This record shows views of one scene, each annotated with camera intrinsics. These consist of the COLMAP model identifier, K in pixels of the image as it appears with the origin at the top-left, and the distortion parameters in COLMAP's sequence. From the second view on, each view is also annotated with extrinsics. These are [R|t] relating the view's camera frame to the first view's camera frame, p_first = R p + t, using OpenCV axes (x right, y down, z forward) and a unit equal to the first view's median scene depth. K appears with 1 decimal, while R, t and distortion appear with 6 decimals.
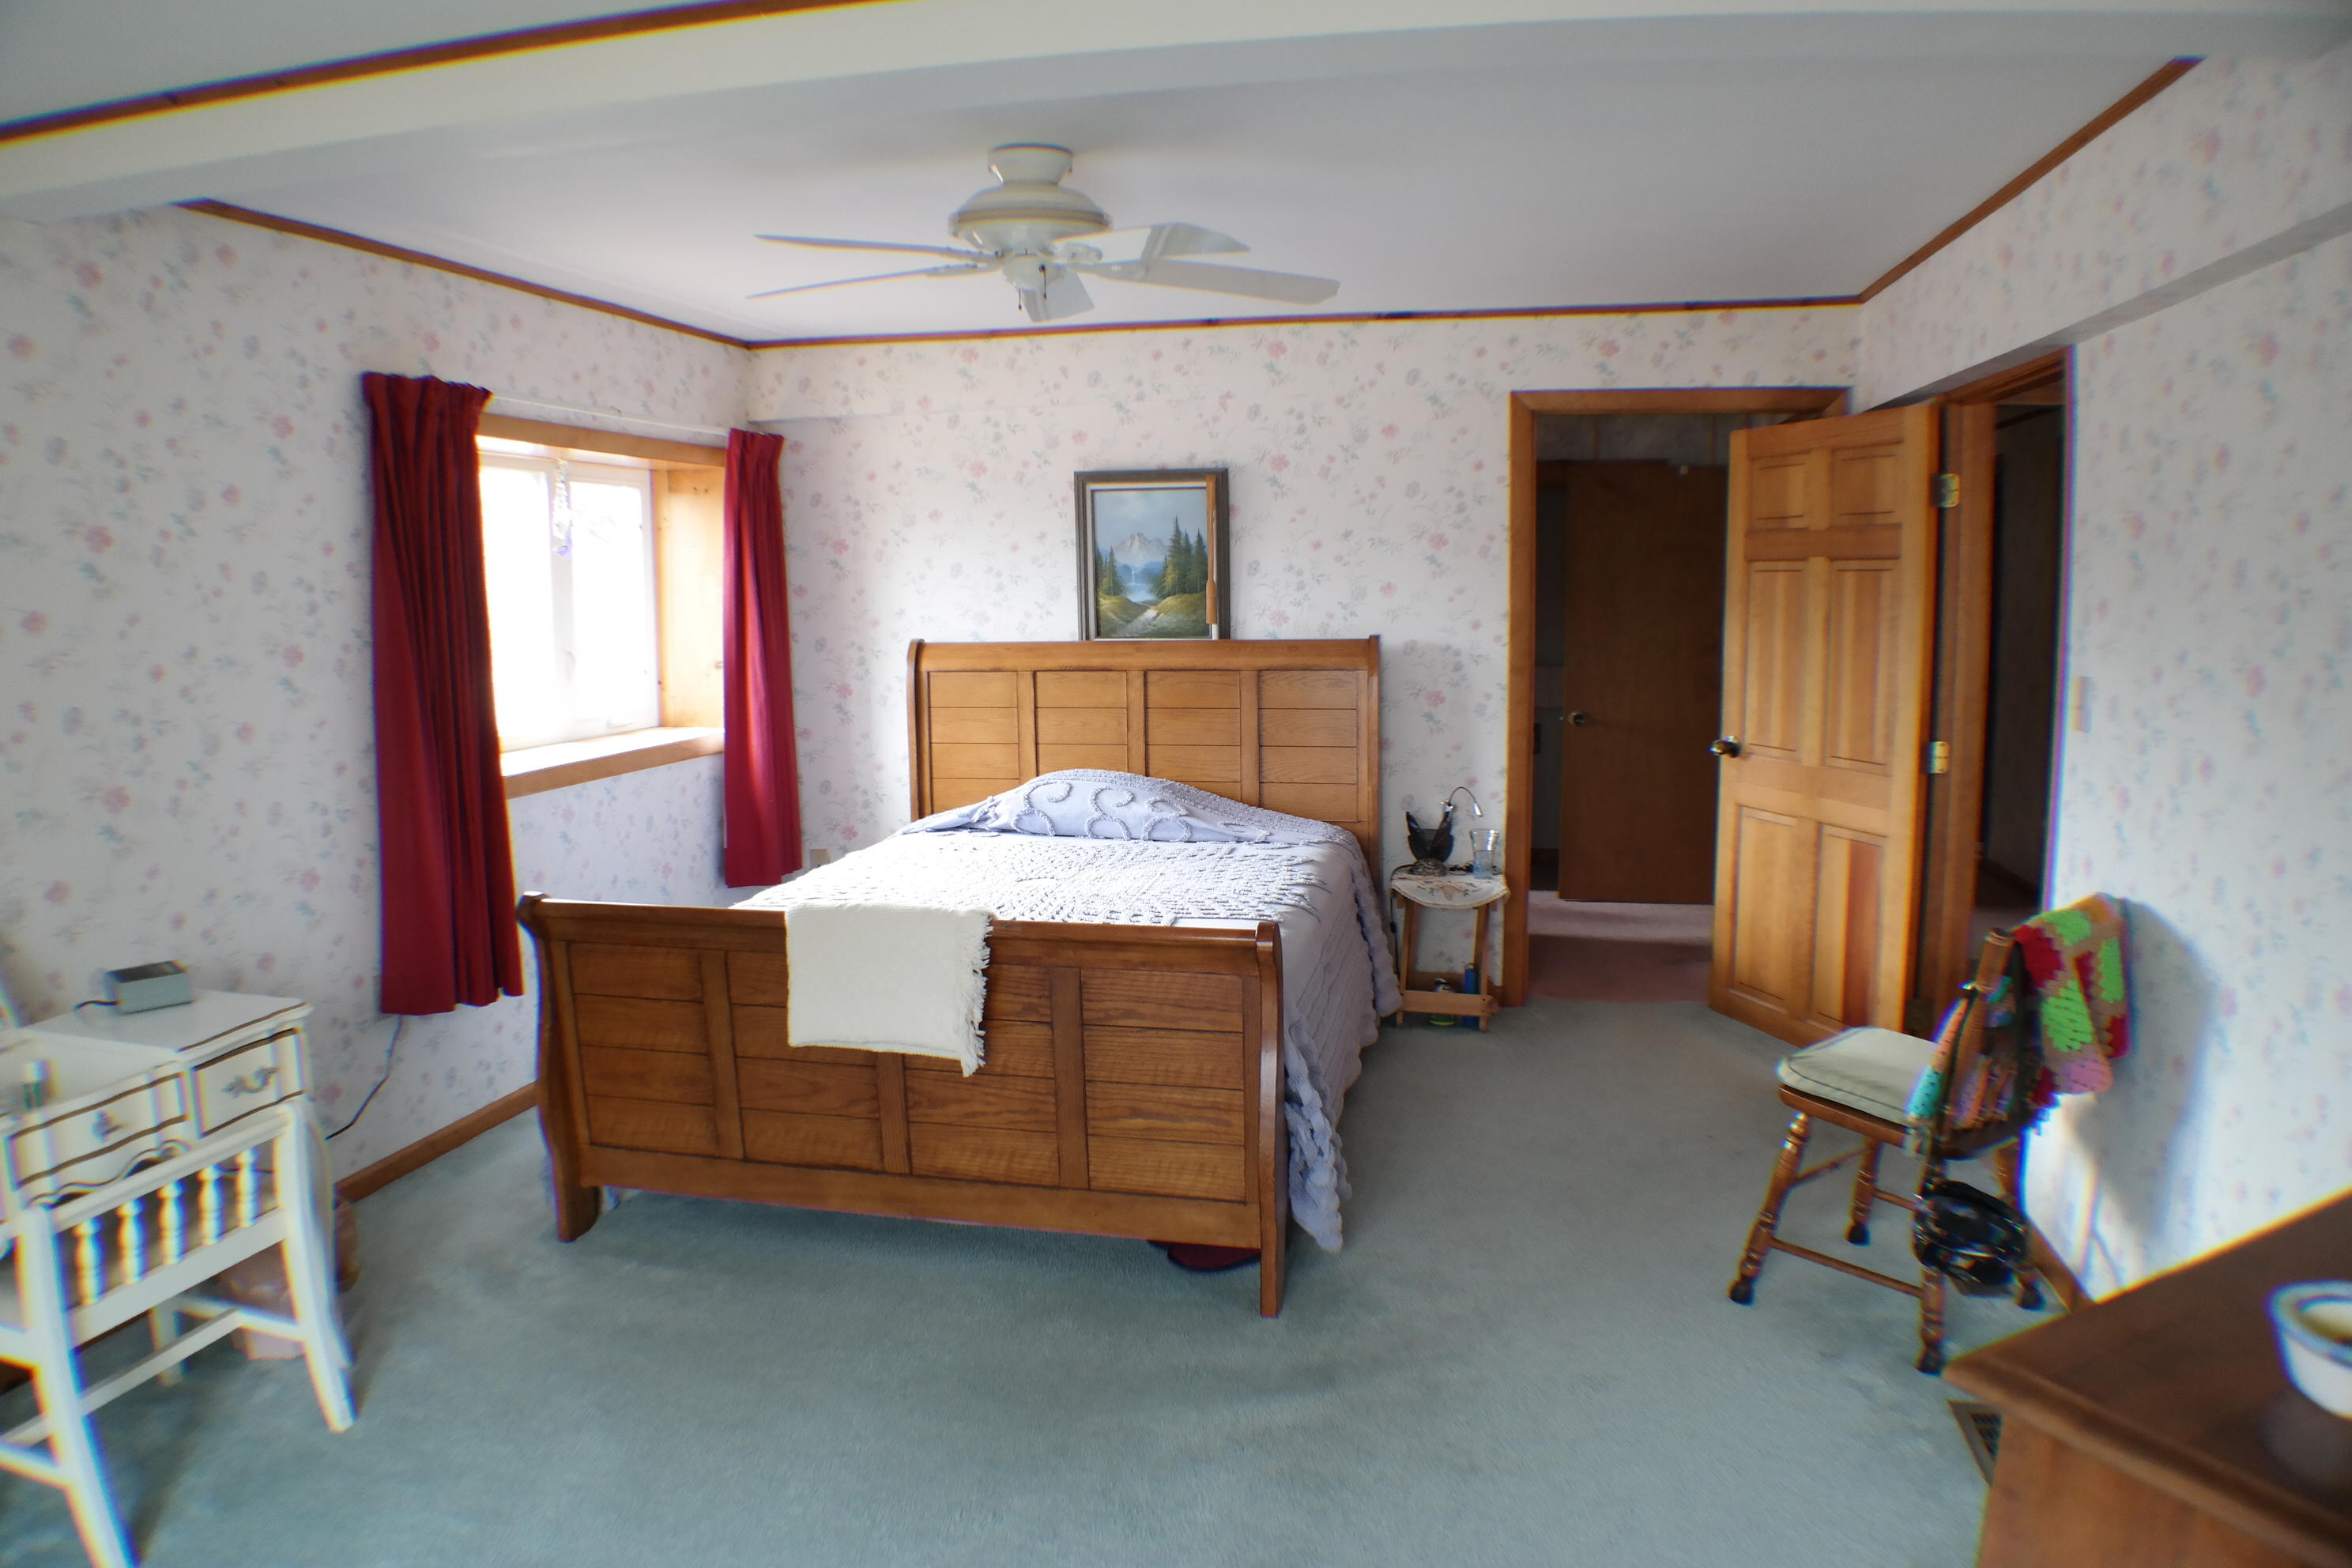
lens RADIAL K [[1588.7, 0, 1176.0], [0, 1588.7, 784.0], [0, 0, 1]] dist [-0.115077, 0.000999]
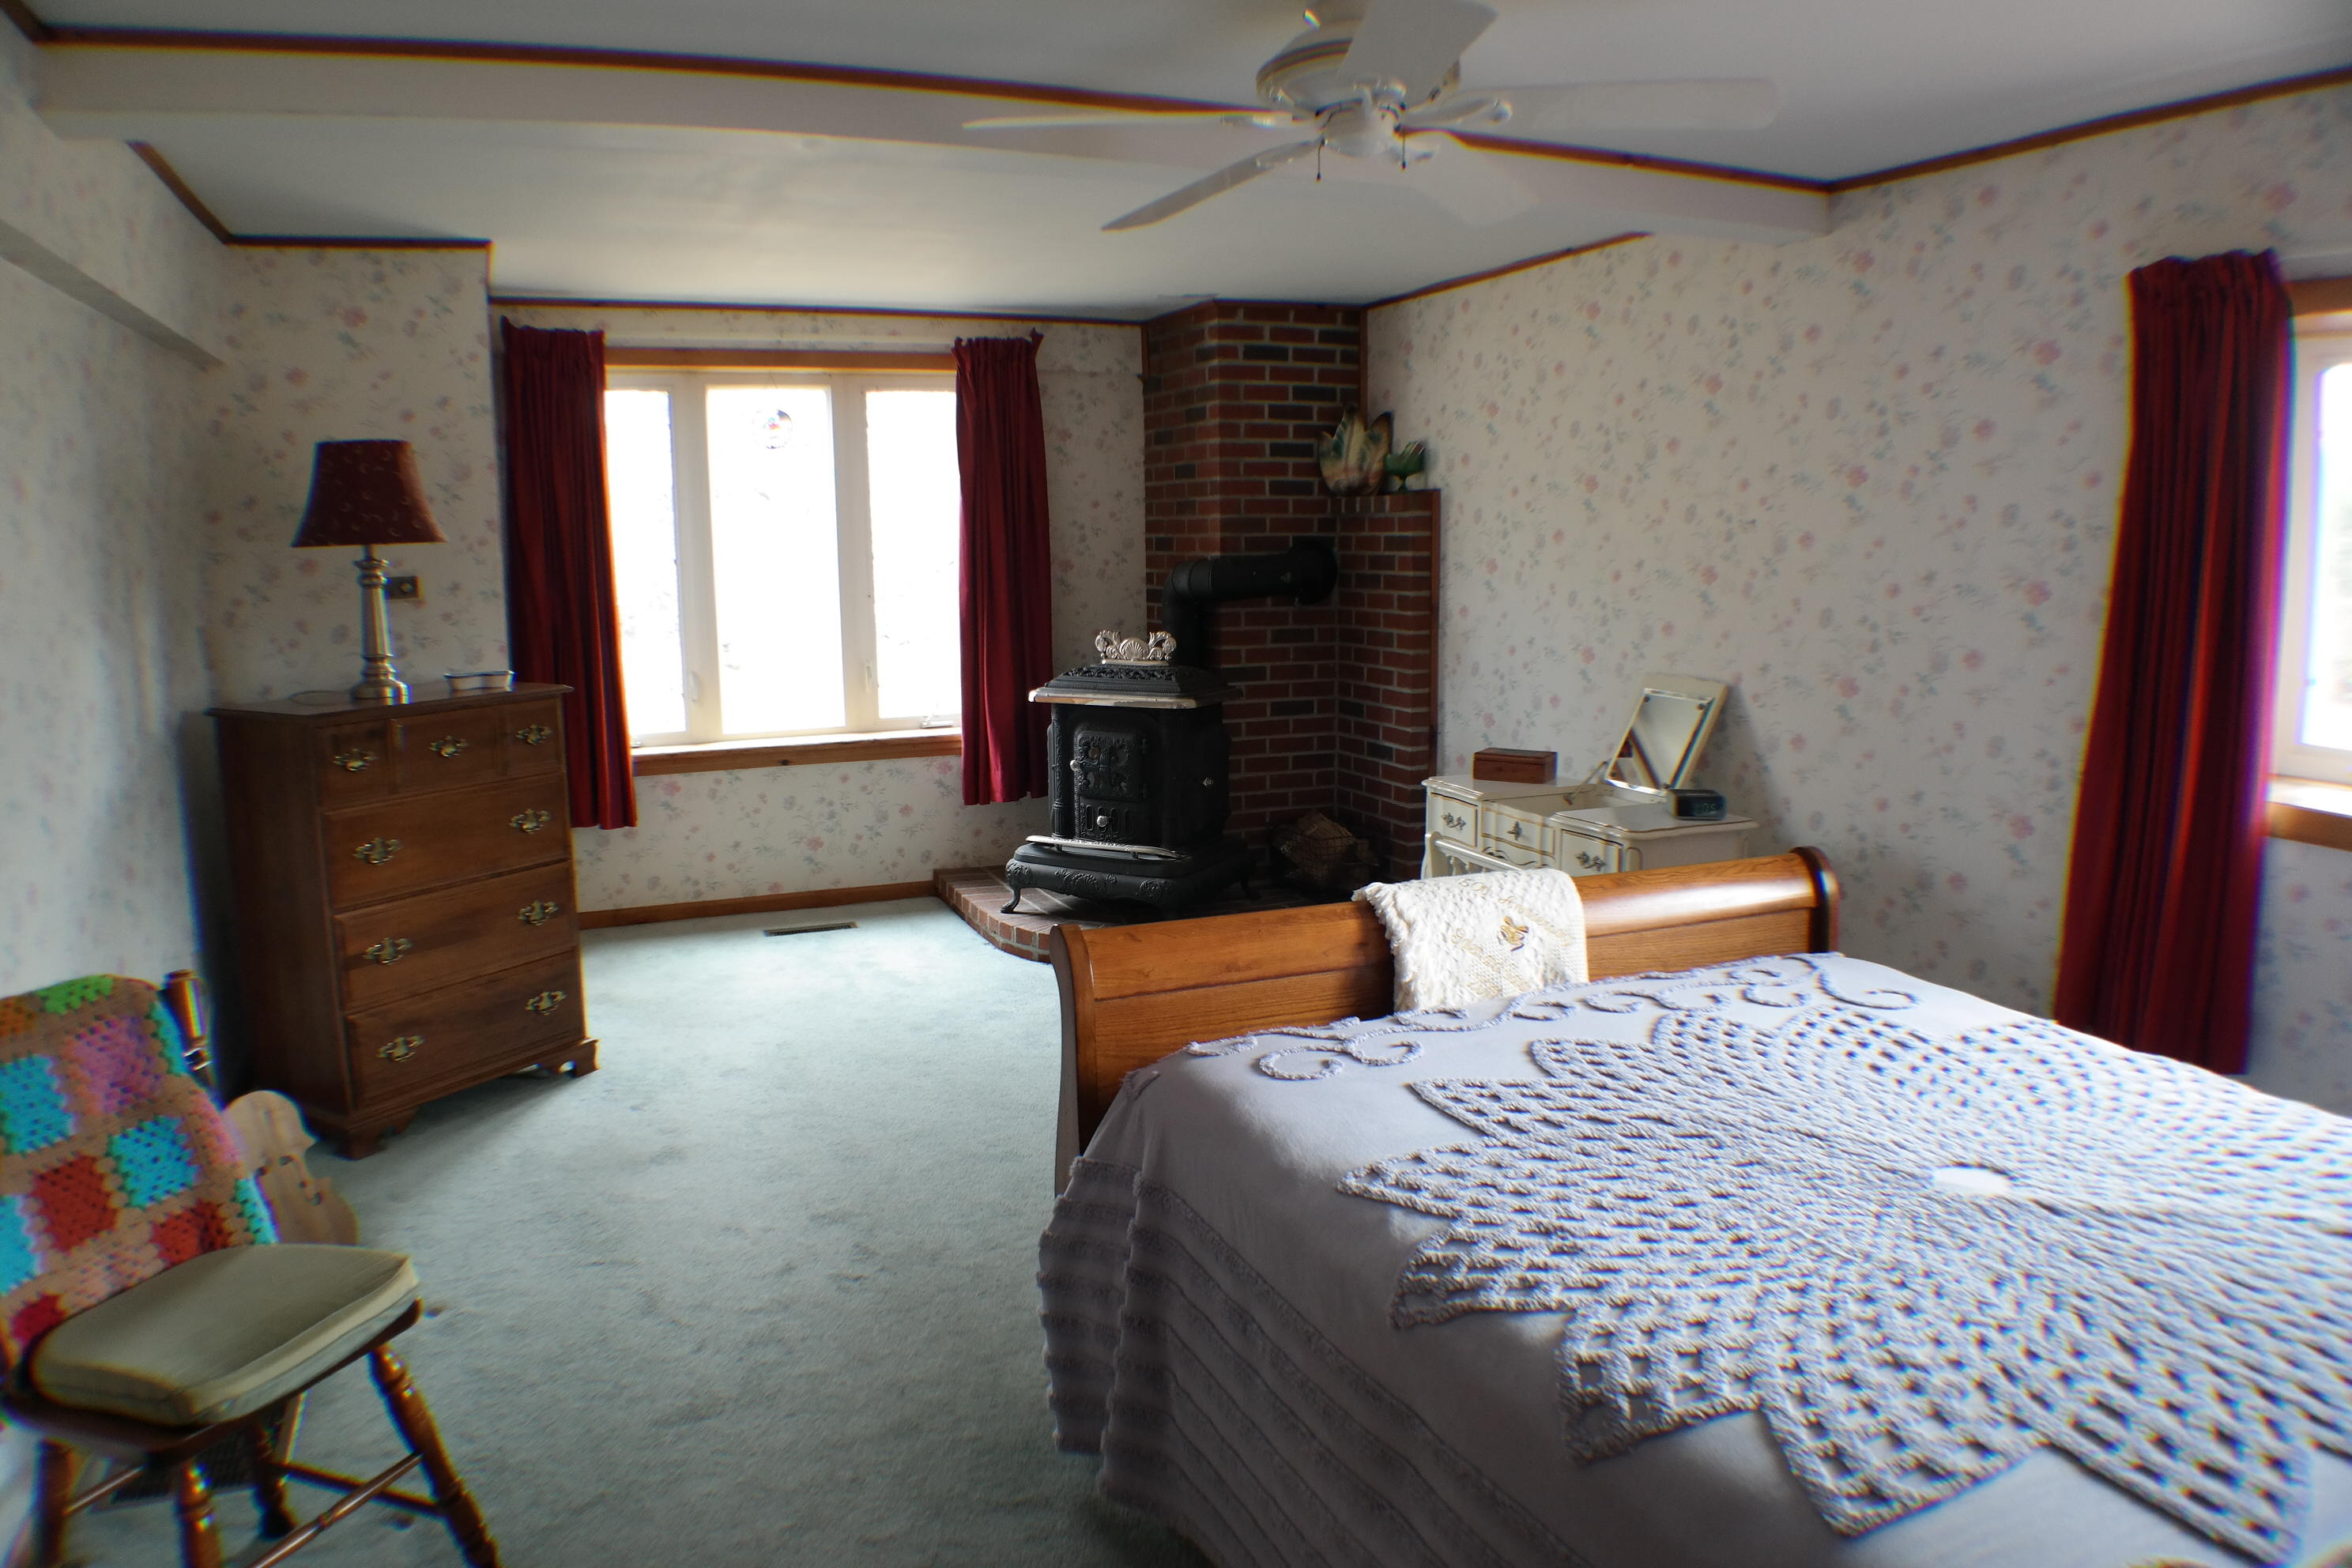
lens RADIAL K [[1588.7, 0, 1176.0], [0, 1588.7, 784.0], [0, 0, 1]] dist [-0.115077, 0.000999]
pose [[-0.814686, 0.104217, -0.570461, 0.421958], [-0.063460, 0.961789, 0.266336, -0.189931], [0.576420, 0.253182, -0.776942, 1.467909]]
